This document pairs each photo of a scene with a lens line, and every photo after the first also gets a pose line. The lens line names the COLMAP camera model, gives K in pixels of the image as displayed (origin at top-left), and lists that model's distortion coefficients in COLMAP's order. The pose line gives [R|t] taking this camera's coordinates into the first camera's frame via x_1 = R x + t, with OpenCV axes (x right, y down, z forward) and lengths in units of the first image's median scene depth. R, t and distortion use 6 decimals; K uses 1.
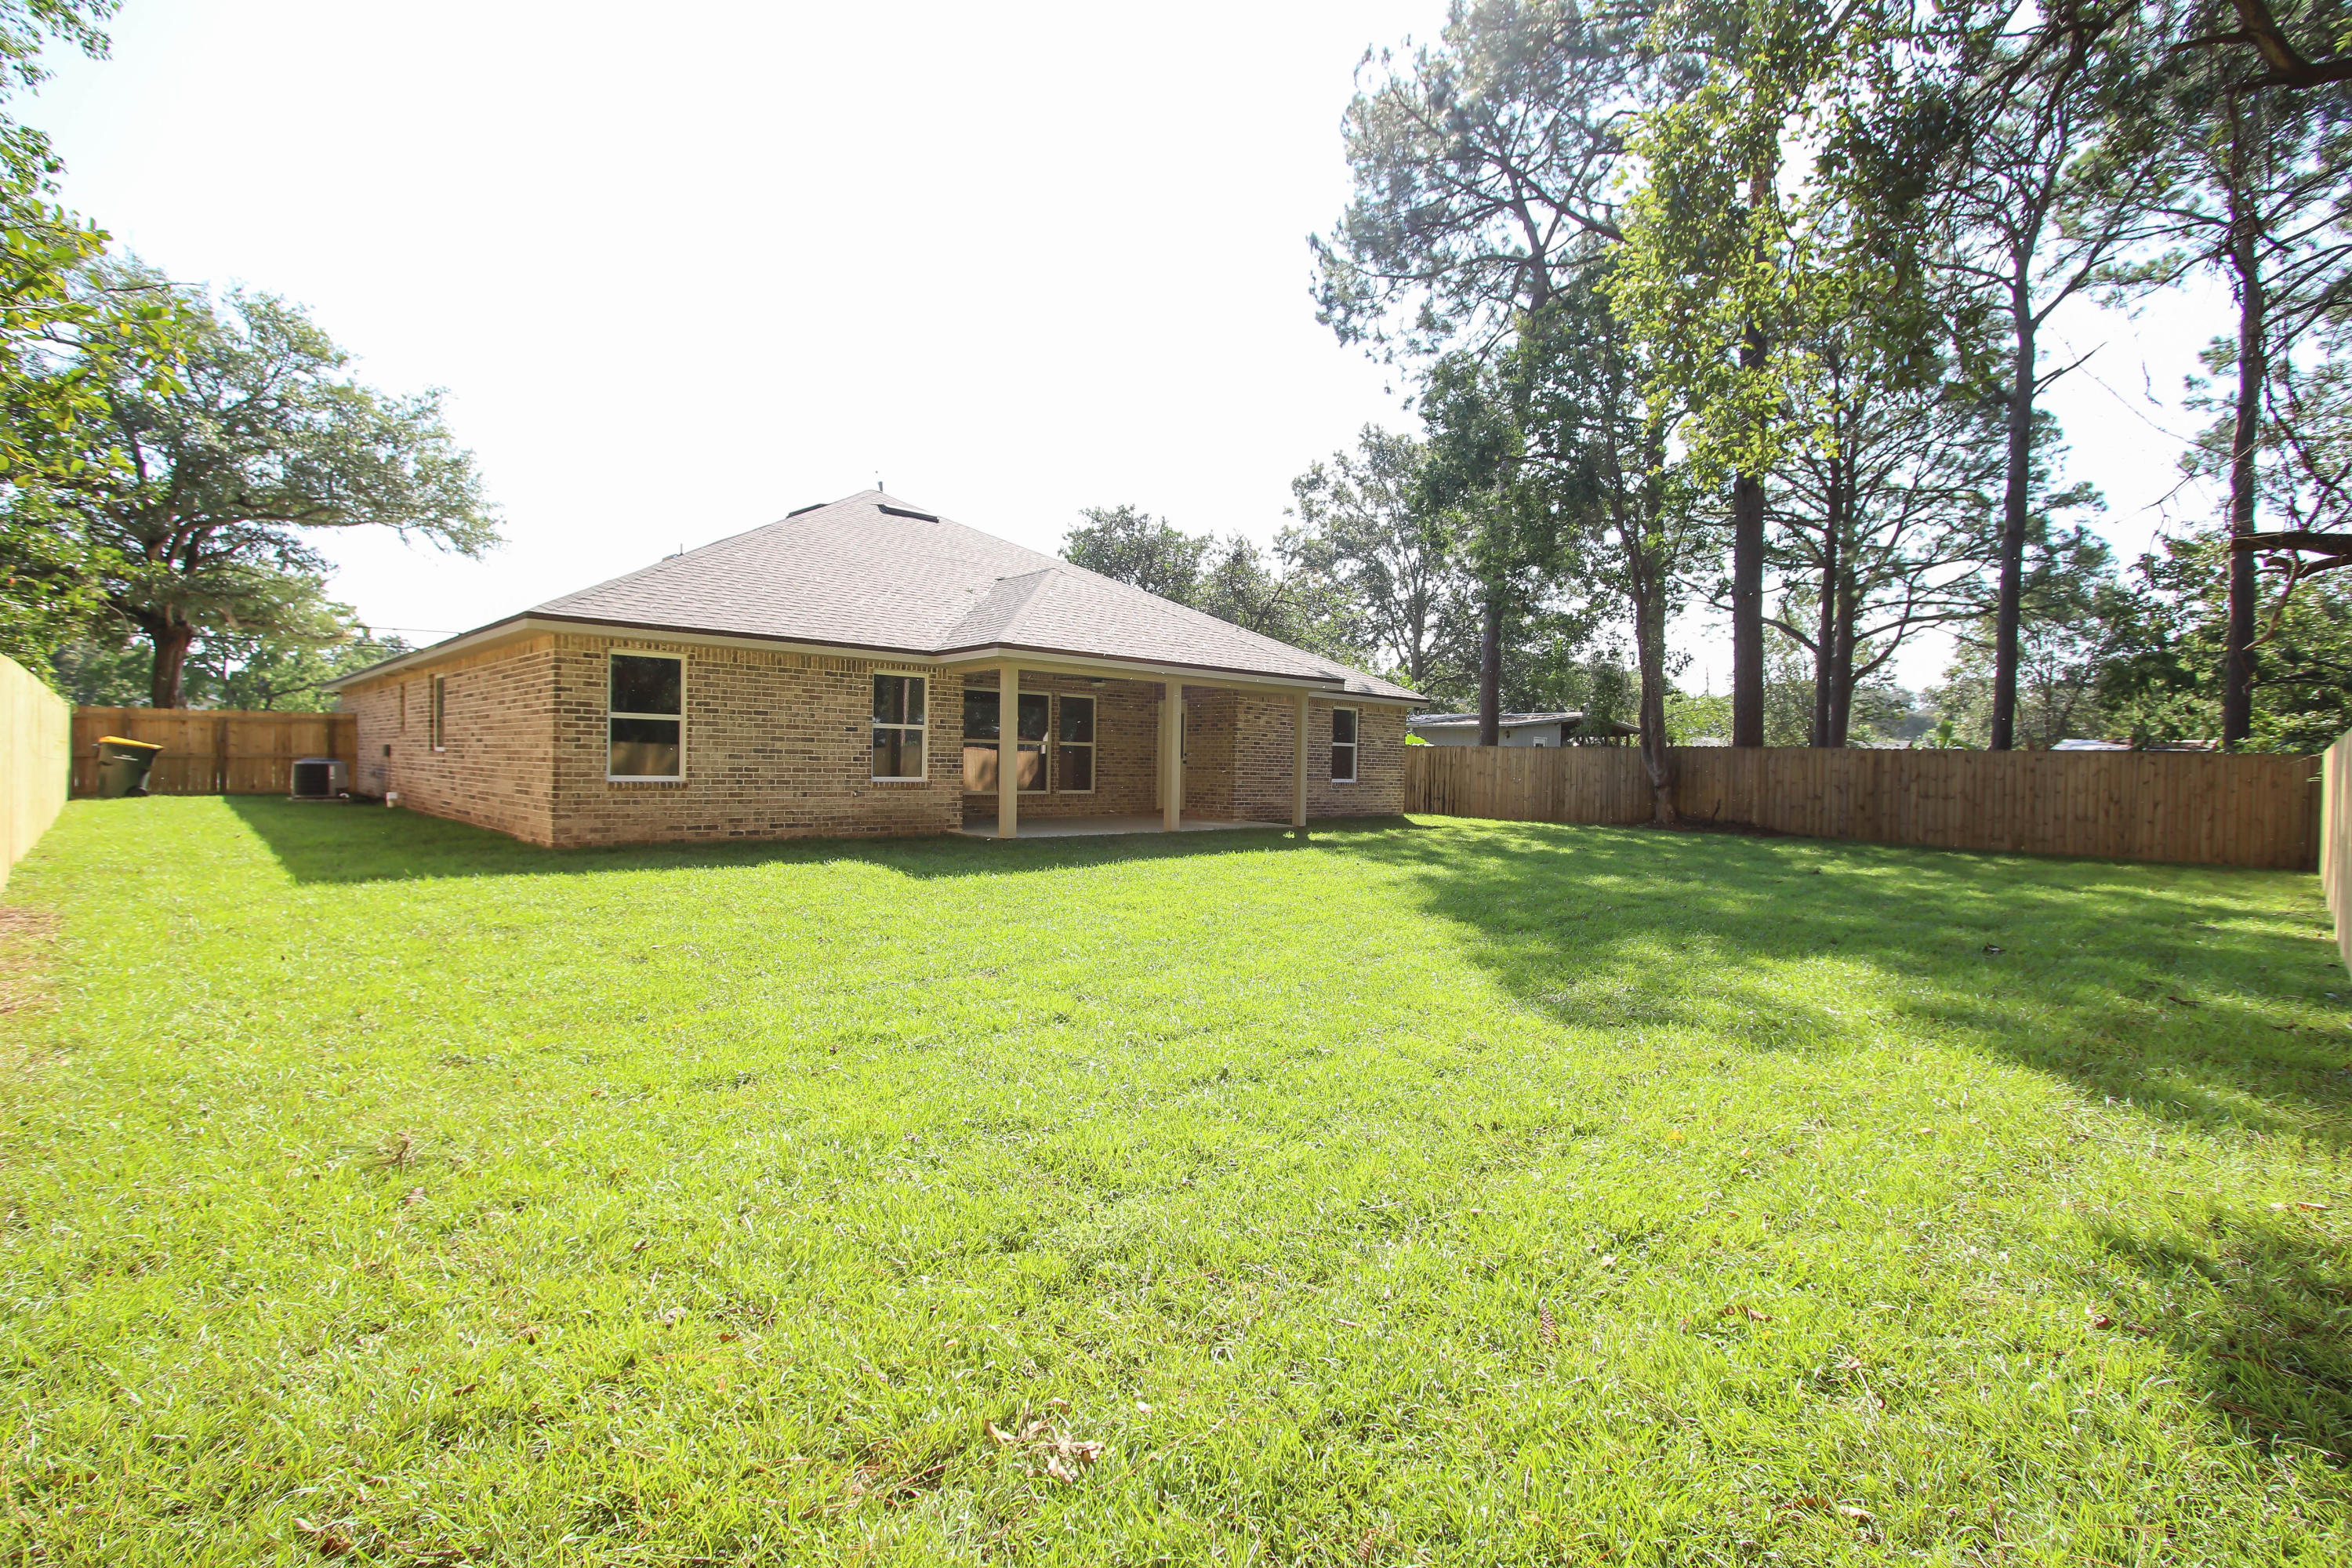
lens RADIAL K [[1085.3, 0, 1171.9], [0, 1085.3, 781.0], [0, 0, 1]] dist [-0.015348, 0.001844]
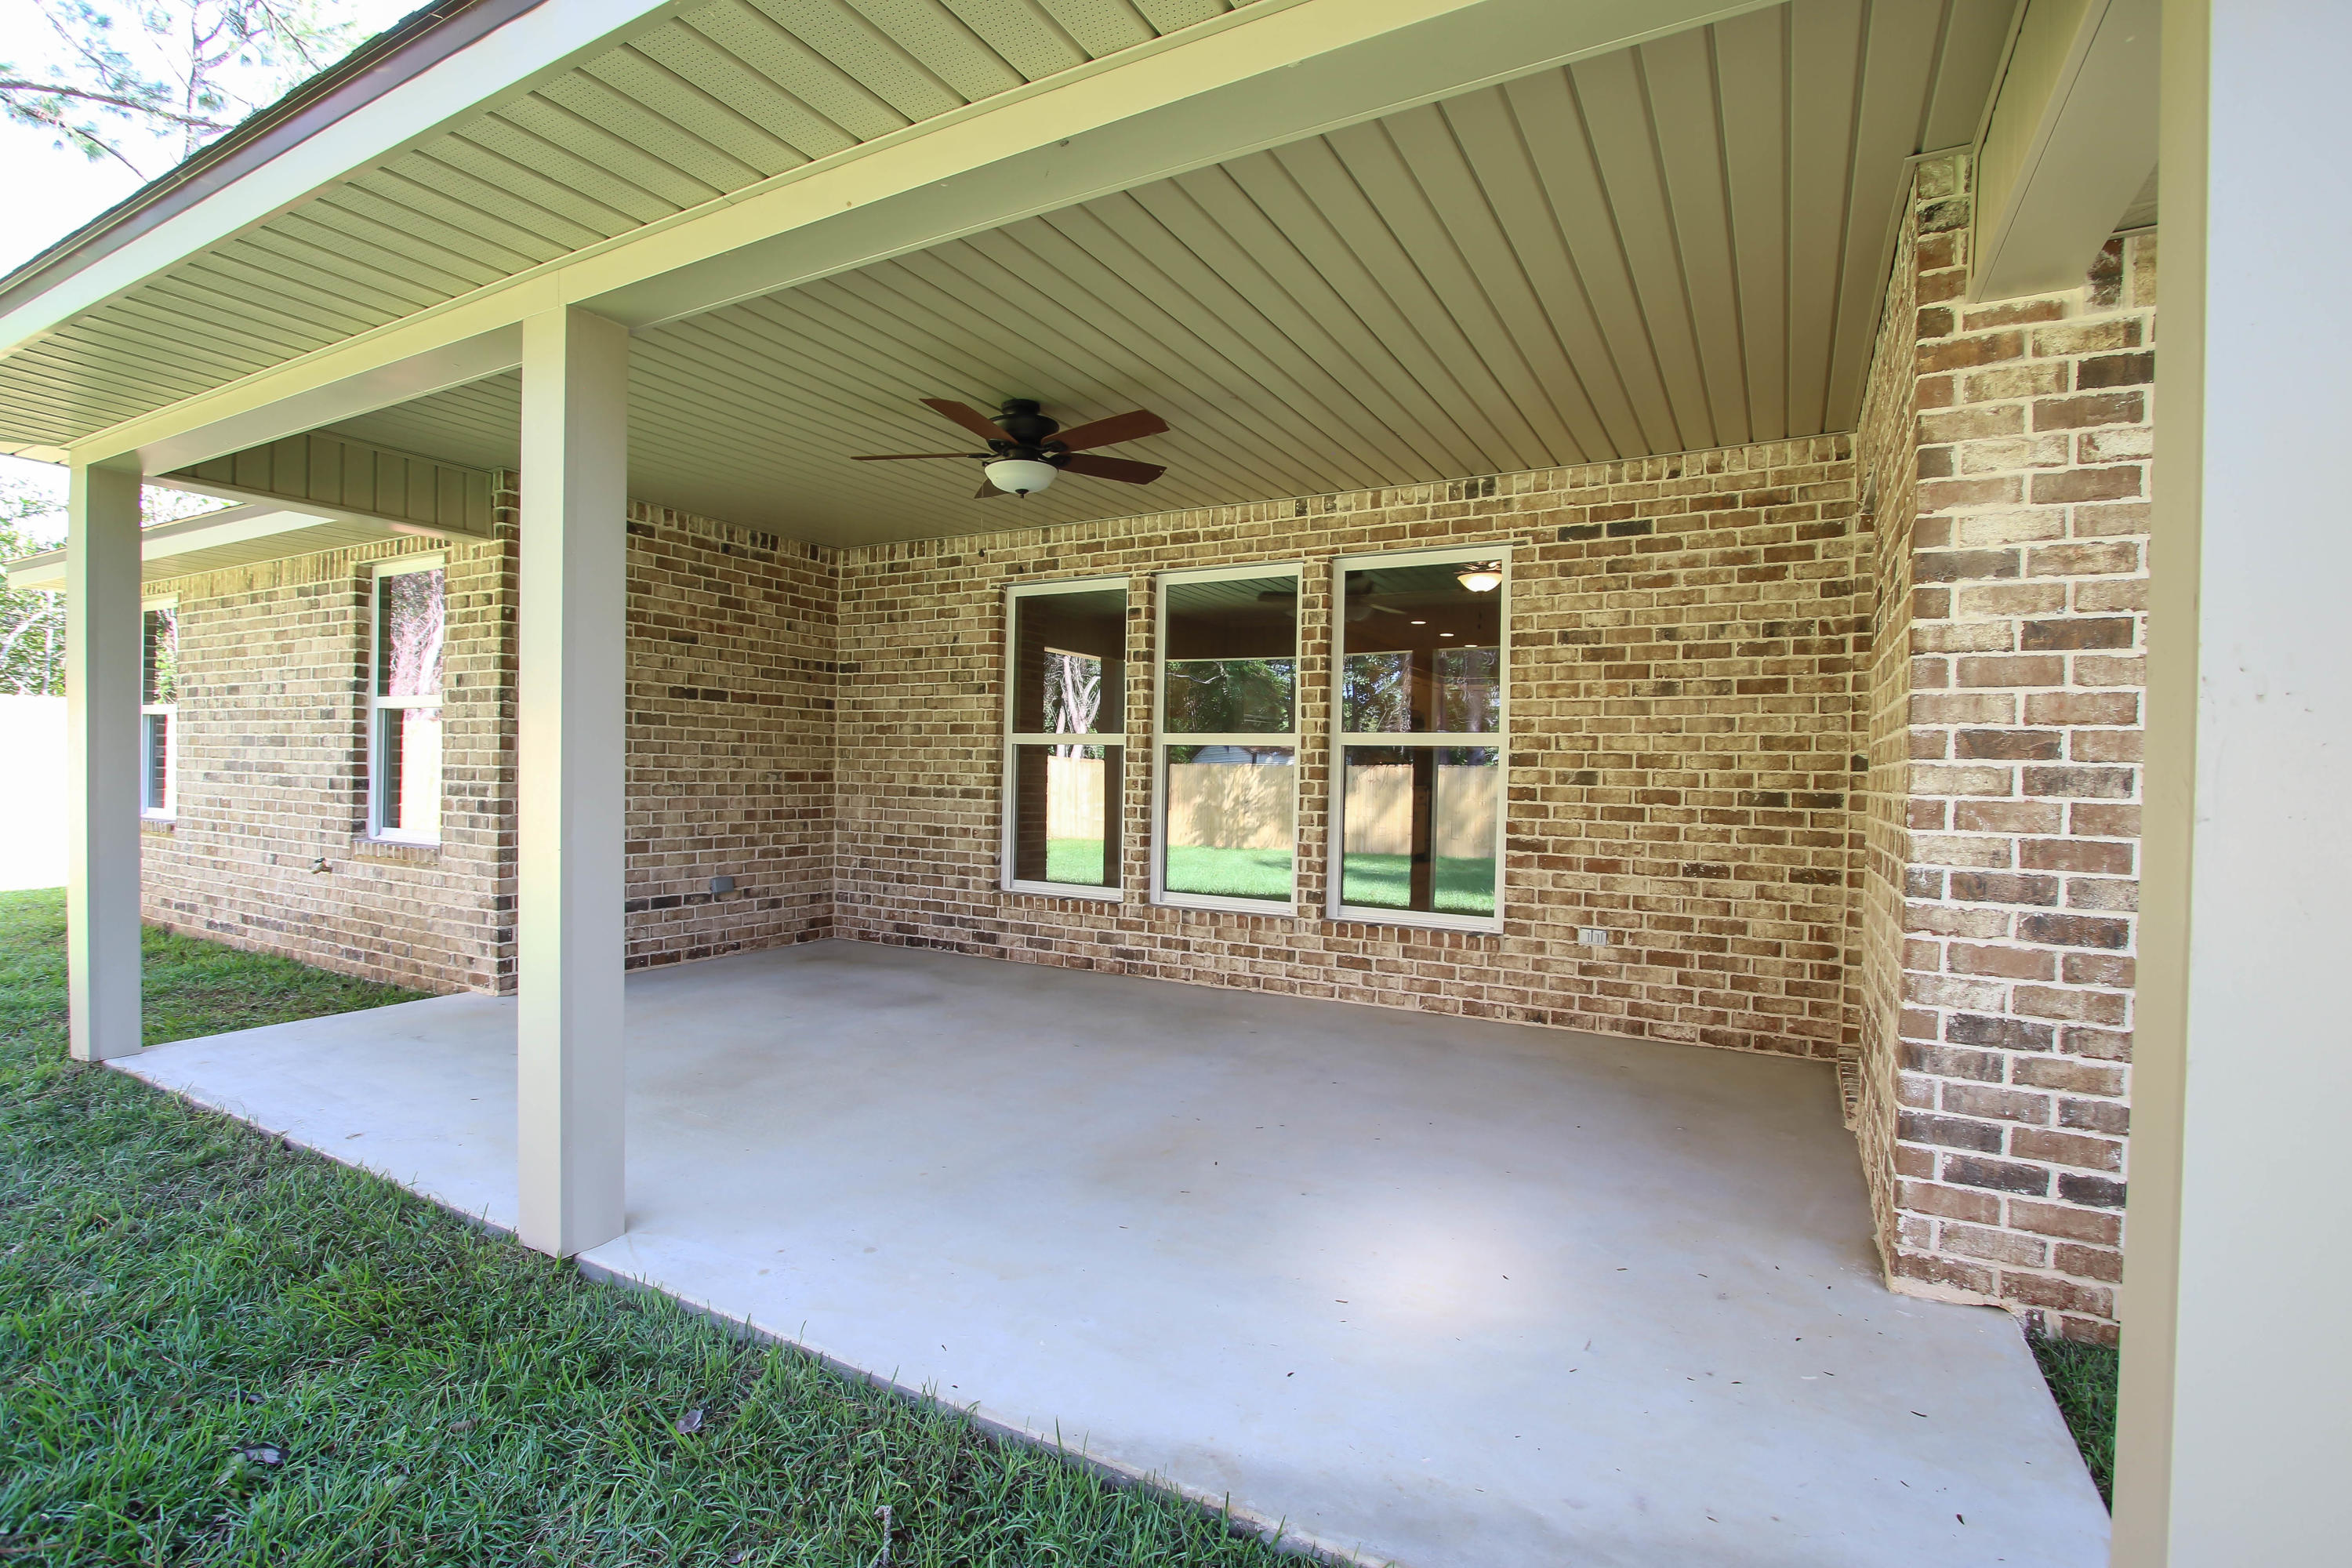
lens RADIAL K [[1085.3, 0, 1171.9], [0, 1085.3, 781.0], [0, 0, 1]] dist [-0.015348, 0.001844]
pose [[0.297124, -0.004794, -0.954827, 0.205942], [-0.030859, 0.999417, -0.014621, -0.025380], [0.954340, 0.033809, 0.296803, 1.194202]]
